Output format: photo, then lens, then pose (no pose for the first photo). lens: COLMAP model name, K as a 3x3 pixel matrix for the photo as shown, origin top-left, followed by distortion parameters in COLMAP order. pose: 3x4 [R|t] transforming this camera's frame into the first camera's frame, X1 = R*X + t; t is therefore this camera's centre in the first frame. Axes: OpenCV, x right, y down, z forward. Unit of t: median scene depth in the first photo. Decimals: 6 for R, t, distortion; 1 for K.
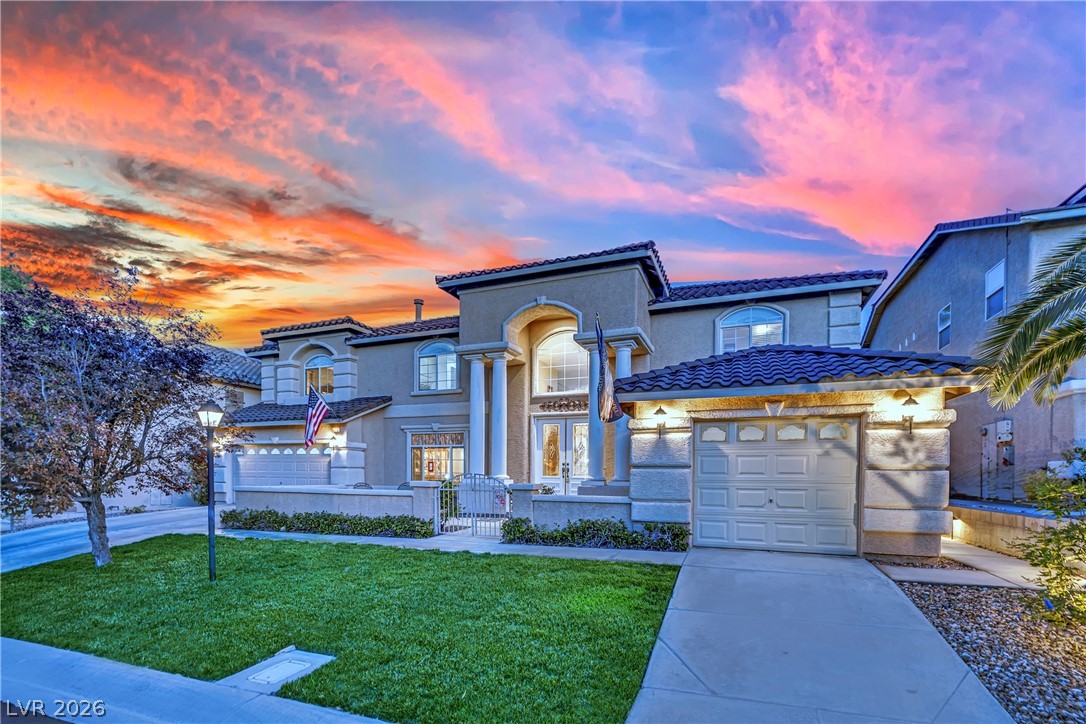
lens RADIAL K [[493.5, 0, 539.2], [0, 493.5, 477.6], [0, 0, 1]] dist [-0.006300, -0.000423]
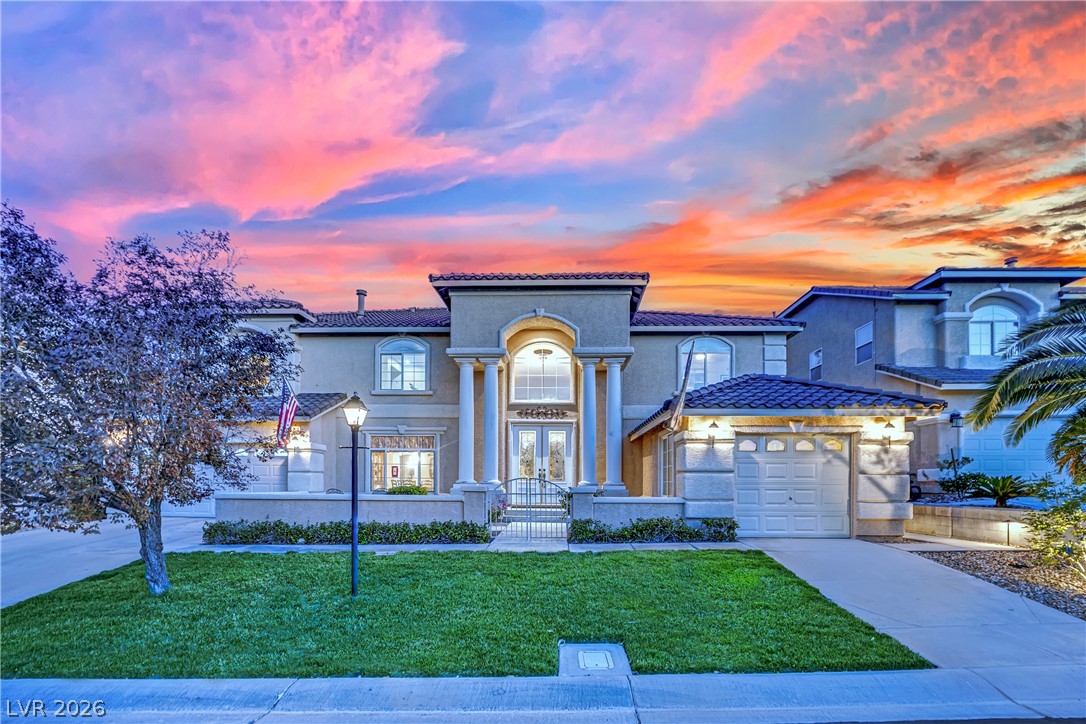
lens RADIAL K [[498.7, 0, 561.0], [0, 498.7, 479.0], [0, 0, 1]] dist [0.000842, -0.000150]
pose [[0.935985, -0.001937, 0.352036, -0.505815], [0.005388, 0.999947, -0.008823, 0.004331], [-0.352000, 0.010155, 0.935945, 0.000495]]
